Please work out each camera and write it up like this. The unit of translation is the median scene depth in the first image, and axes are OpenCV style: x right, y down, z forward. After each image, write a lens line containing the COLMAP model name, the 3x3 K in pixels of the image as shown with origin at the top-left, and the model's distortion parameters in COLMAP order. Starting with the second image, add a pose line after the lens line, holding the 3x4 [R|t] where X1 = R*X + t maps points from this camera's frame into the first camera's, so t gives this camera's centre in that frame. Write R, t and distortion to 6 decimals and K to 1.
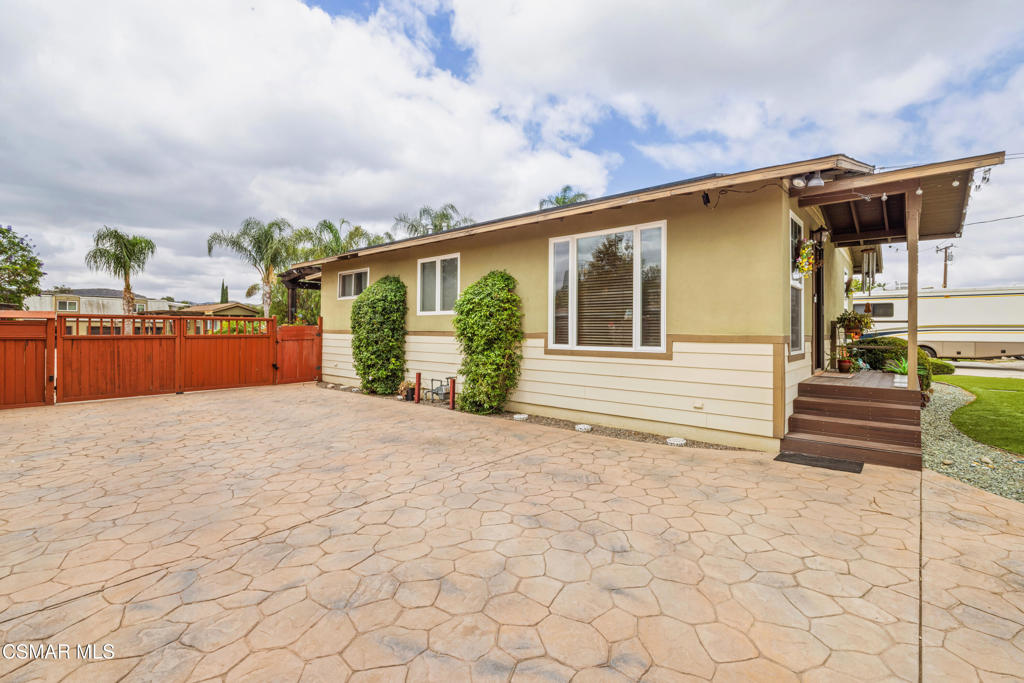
lens RADIAL K [[465.8, 0, 514.7], [0, 465.8, 336.6], [0, 0, 1]] dist [0.001151, 0.001101]
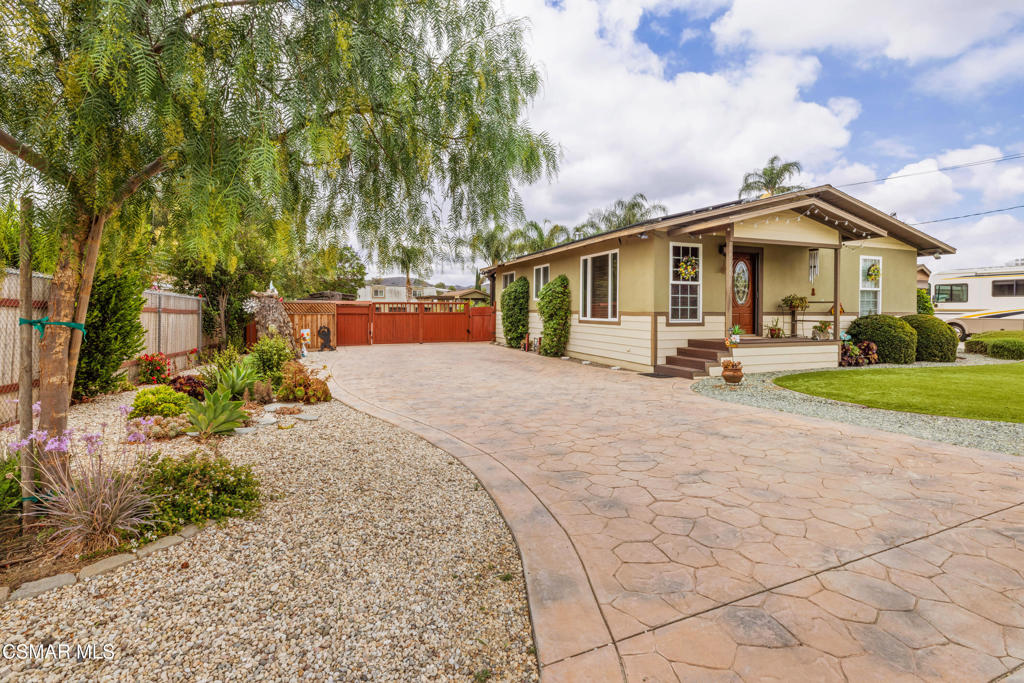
lens RADIAL K [[465.8, 0, 509.7], [0, 465.8, 322.1], [0, 0, 1]] dist [0.001151, 0.001101]
pose [[0.881425, 0.009613, -0.472226, 0.533980], [-0.003148, 0.999890, 0.014478, 0.008514], [0.472314, -0.011275, 0.881358, -0.534956]]
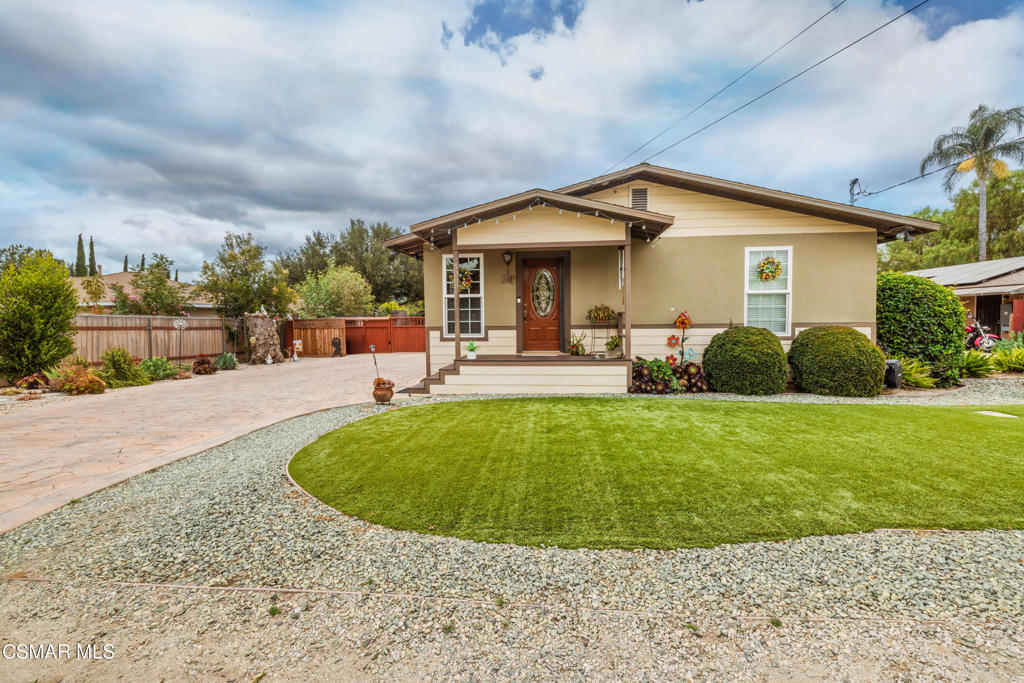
lens RADIAL K [[429.0, 0, 510.9], [0, 429.0, 336.0], [0, 0, 1]] dist [0.002166, 0.001386]
pose [[0.586940, 0.016066, -0.809471, 1.344248], [0.006485, 0.999678, 0.024544, -0.003782], [0.809605, -0.019656, 0.586646, 0.265980]]
